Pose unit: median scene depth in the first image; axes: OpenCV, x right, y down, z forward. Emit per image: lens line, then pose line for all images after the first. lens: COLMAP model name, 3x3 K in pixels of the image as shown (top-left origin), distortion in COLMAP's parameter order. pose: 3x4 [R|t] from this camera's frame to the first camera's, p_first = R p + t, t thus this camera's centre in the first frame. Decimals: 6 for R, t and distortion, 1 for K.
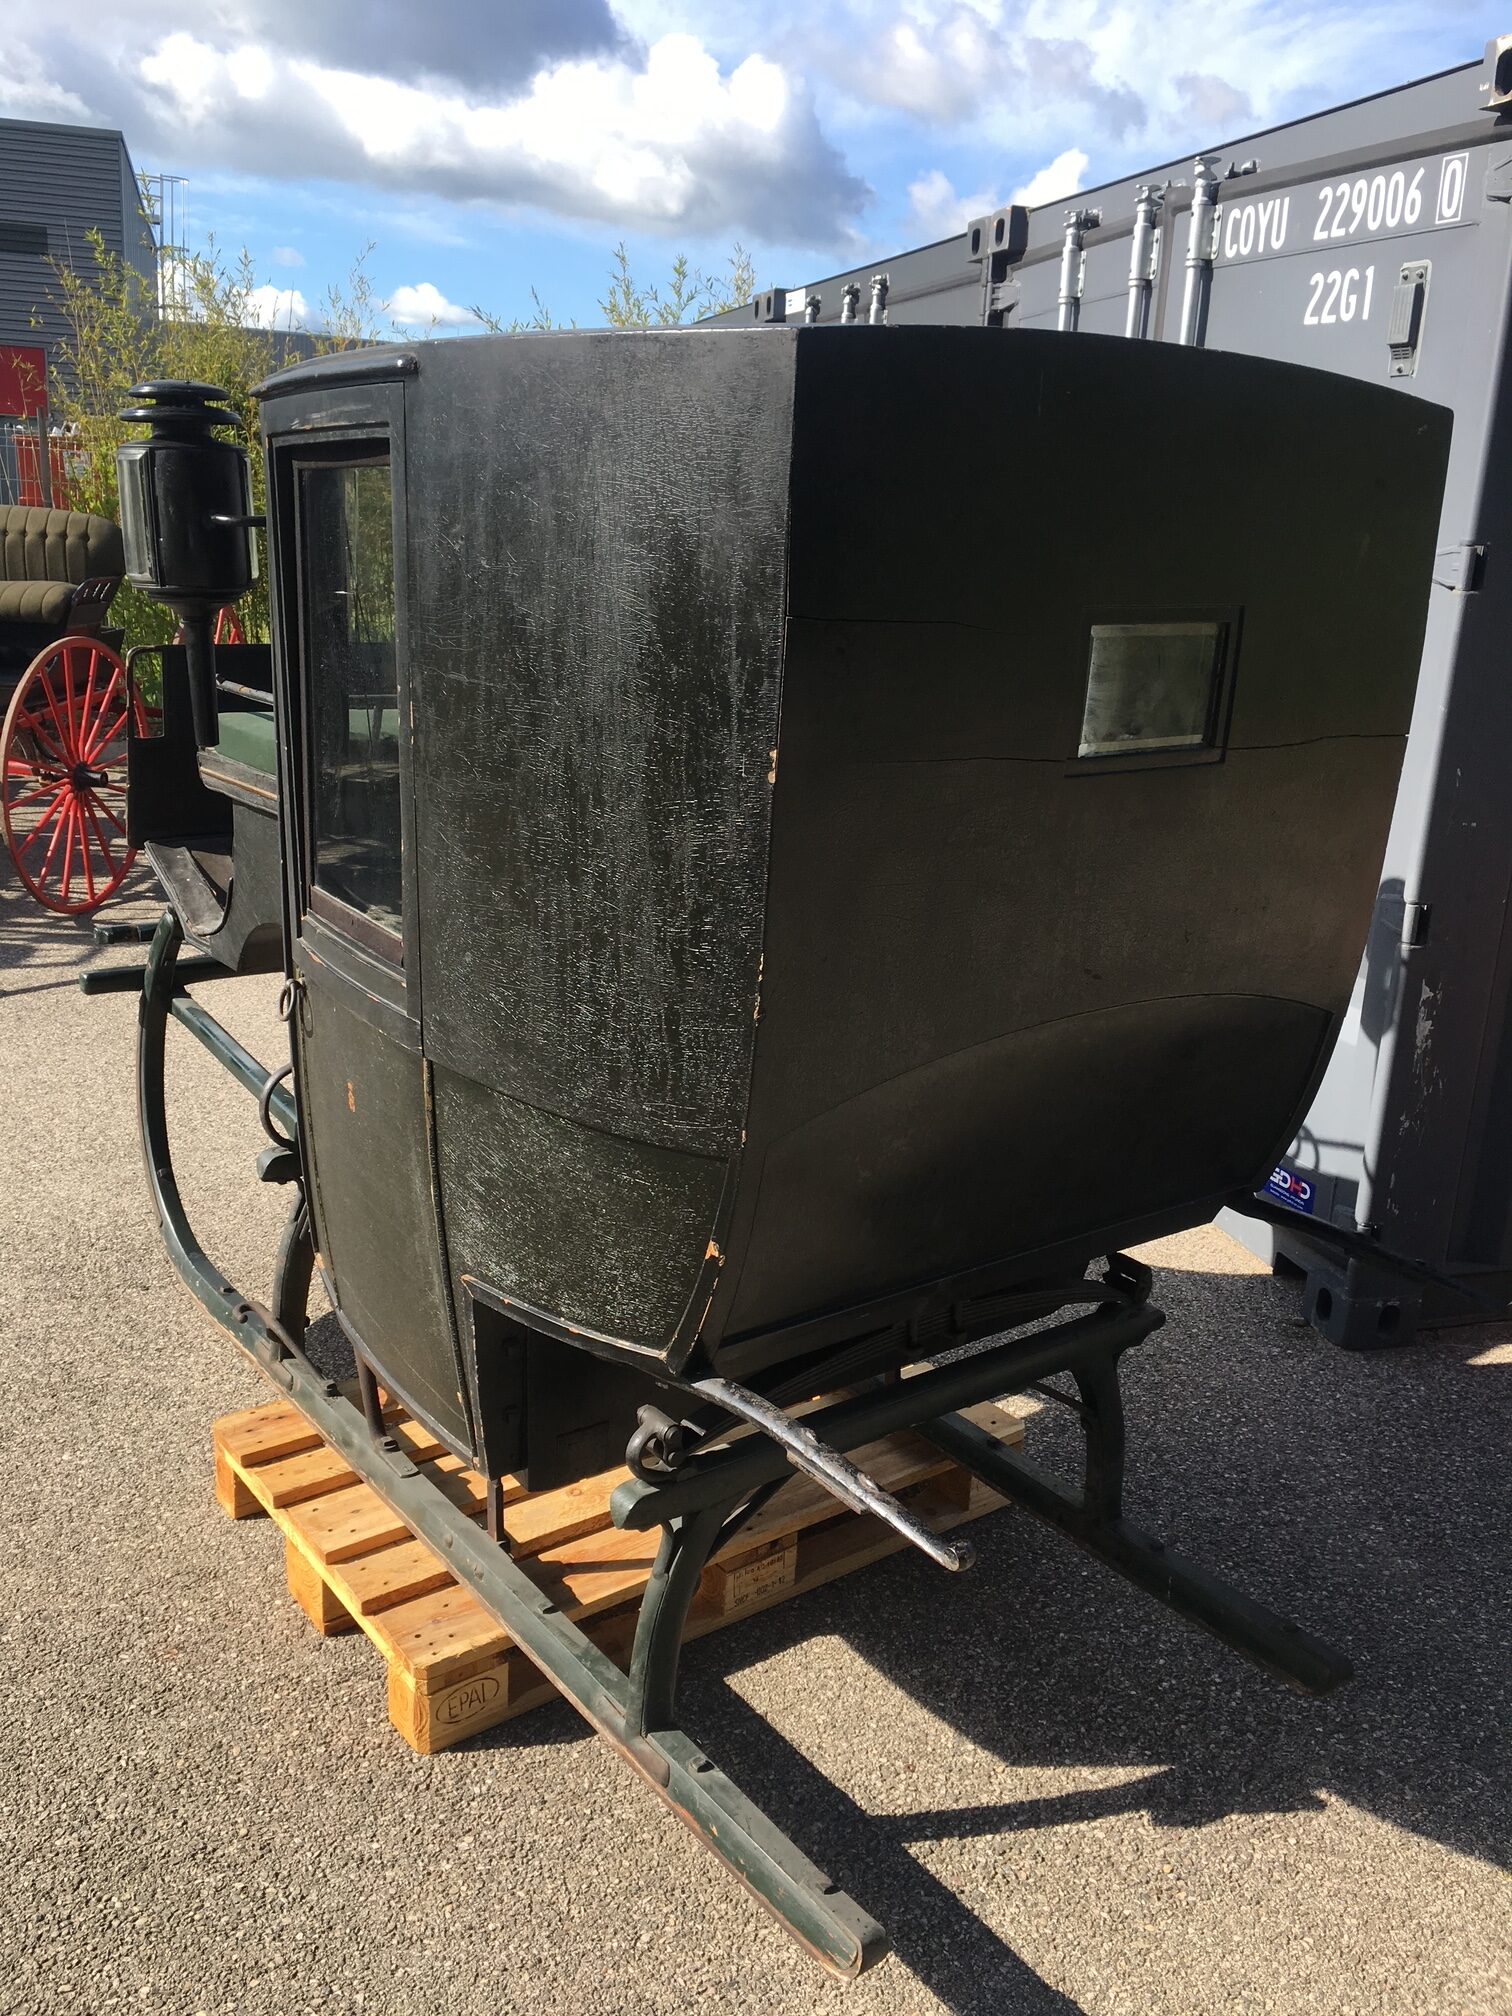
lens RADIAL K [[1714.2, 0, 756.0], [0, 1714.2, 1008.0], [0, 0, 1]] dist [0.087349, -0.129040]
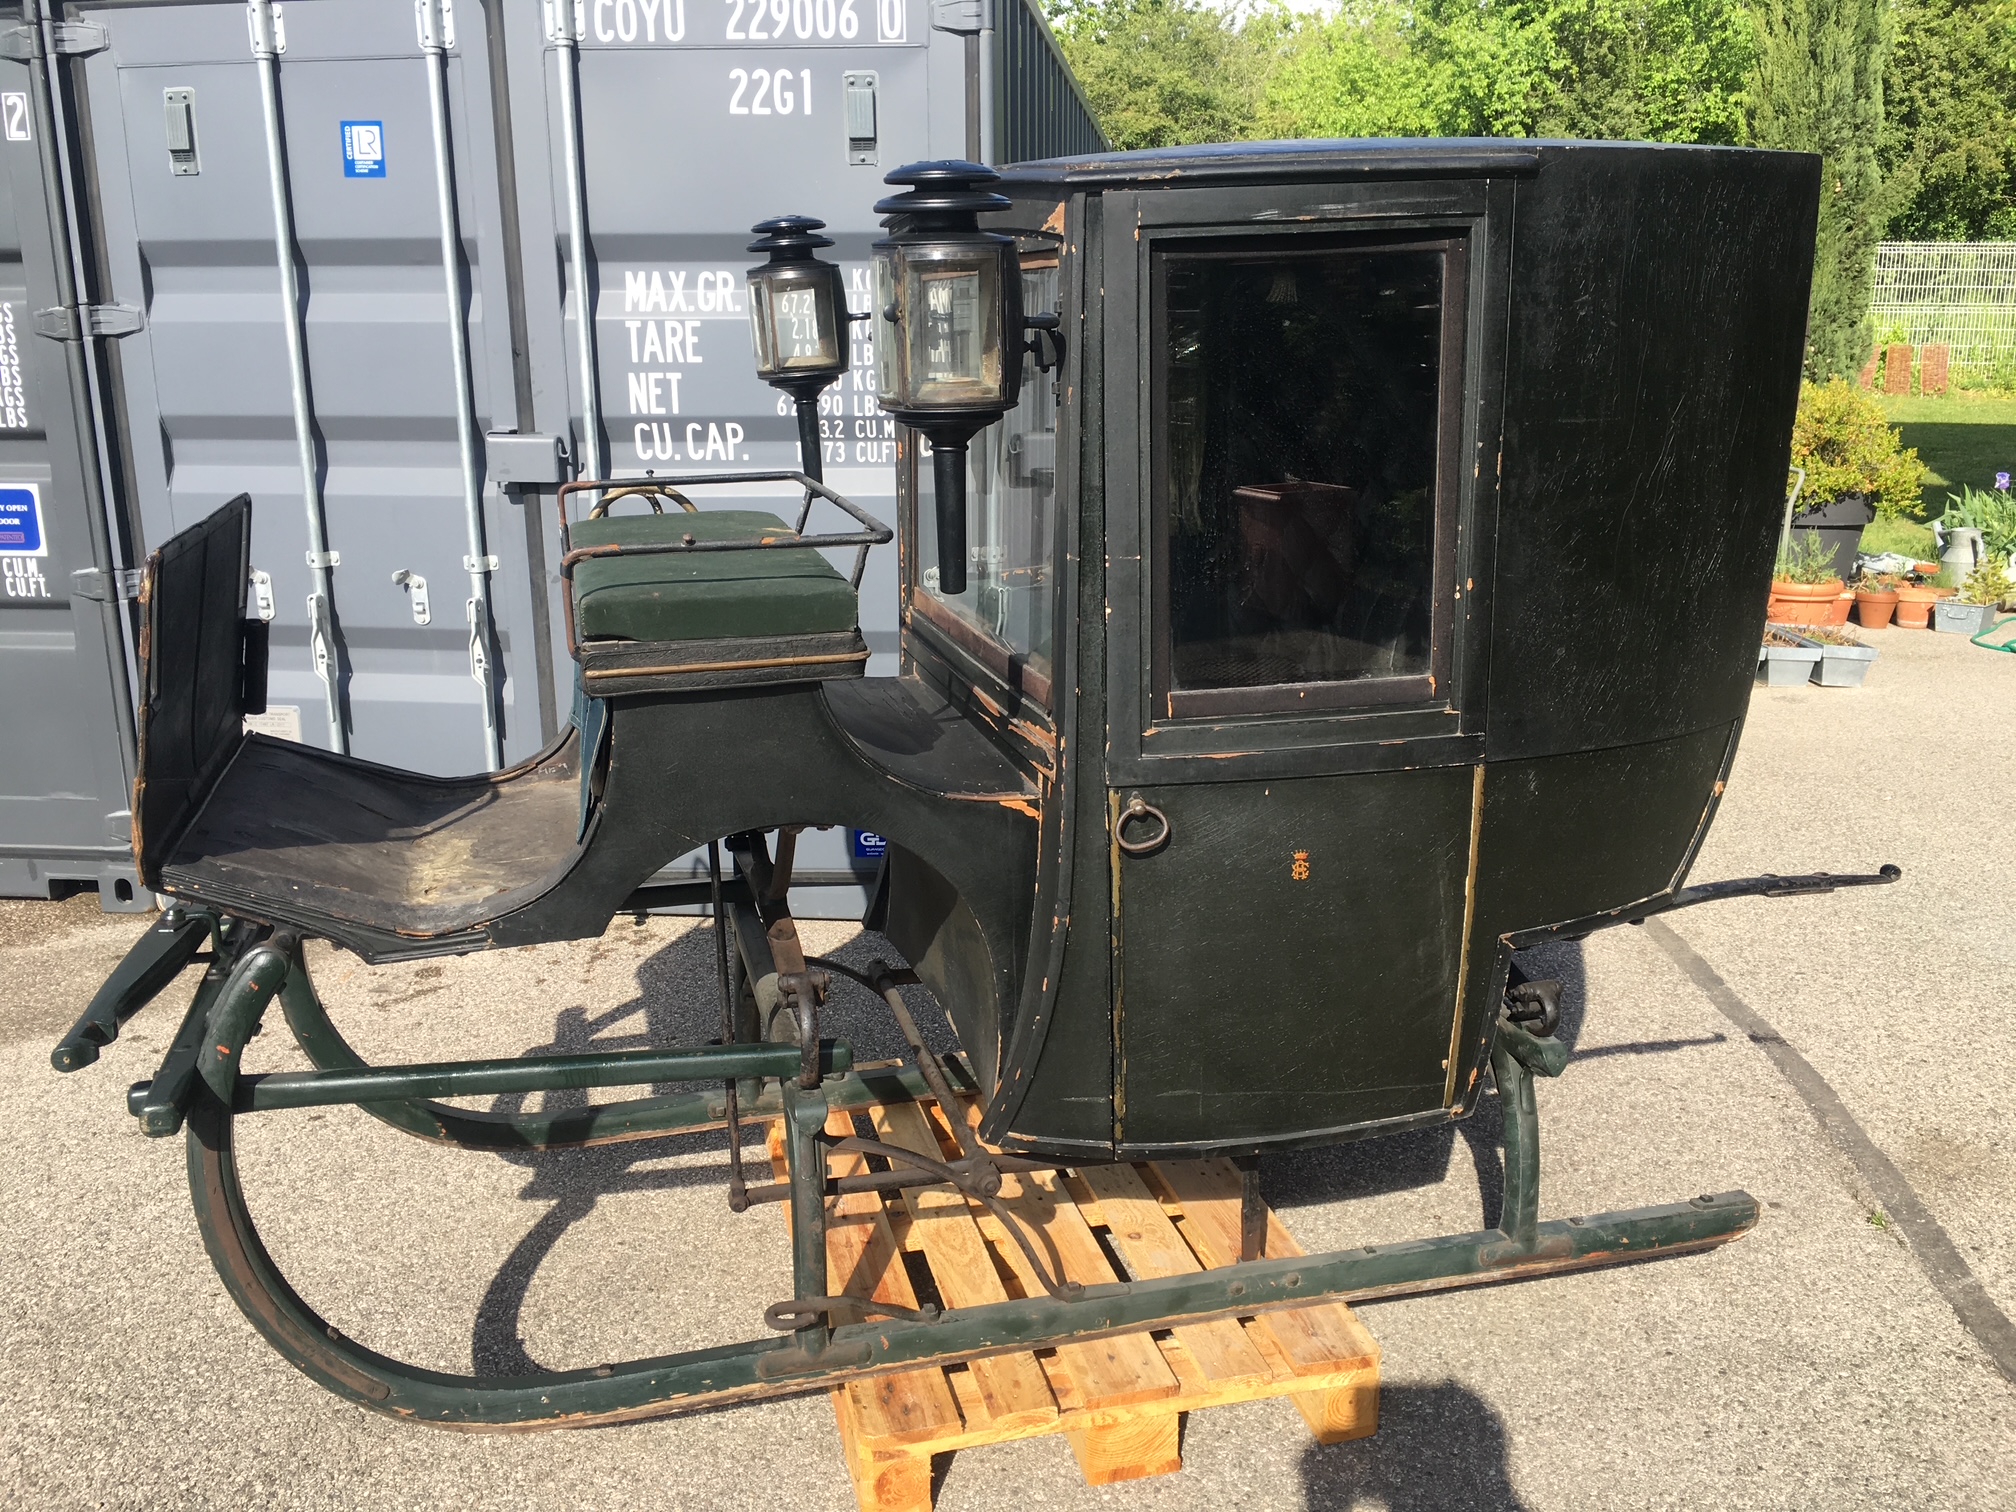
lens RADIAL K [[1714.2, 0, 1008.0], [0, 1714.2, 756.0], [0, 0, 1]] dist [0.087349, -0.129040]
pose [[0.378071, -0.282374, 0.881661, -0.774626], [0.286638, 0.941255, 0.178545, -0.158570], [-0.880285, 0.185214, 0.436801, 0.452925]]
